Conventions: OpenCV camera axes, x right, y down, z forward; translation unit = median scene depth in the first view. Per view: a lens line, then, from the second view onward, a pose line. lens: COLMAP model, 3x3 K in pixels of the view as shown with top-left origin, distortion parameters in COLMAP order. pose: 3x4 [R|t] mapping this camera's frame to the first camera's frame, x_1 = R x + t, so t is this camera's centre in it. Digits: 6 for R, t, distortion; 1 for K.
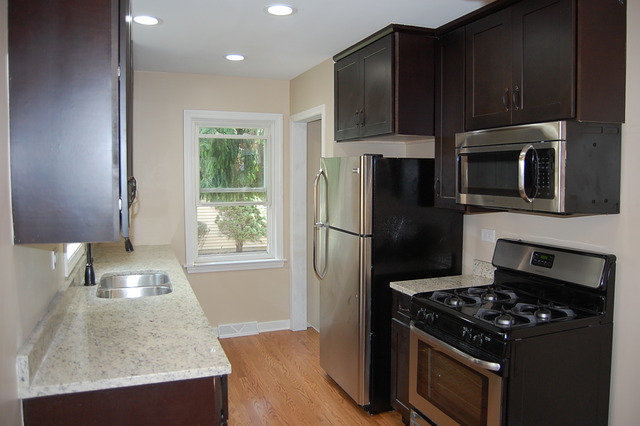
lens RADIAL K [[496.0, 0, 328.7], [0, 496.0, 211.8], [0, 0, 1]] dist [-0.086995, 0.012593]
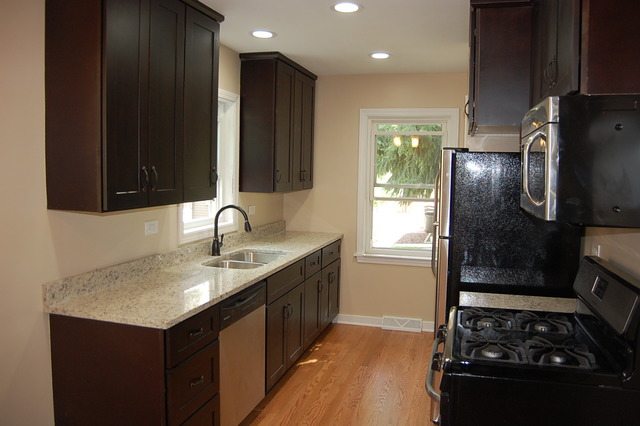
lens RADIAL K [[496.0, 0, 328.7], [0, 496.0, 211.8], [0, 0, 1]] dist [-0.086995, 0.012593]
pose [[0.799929, 0.061502, -0.596935, 0.465052], [-0.060486, 0.997932, 0.021762, -0.005826], [0.597039, 0.018698, 0.801994, 0.149430]]
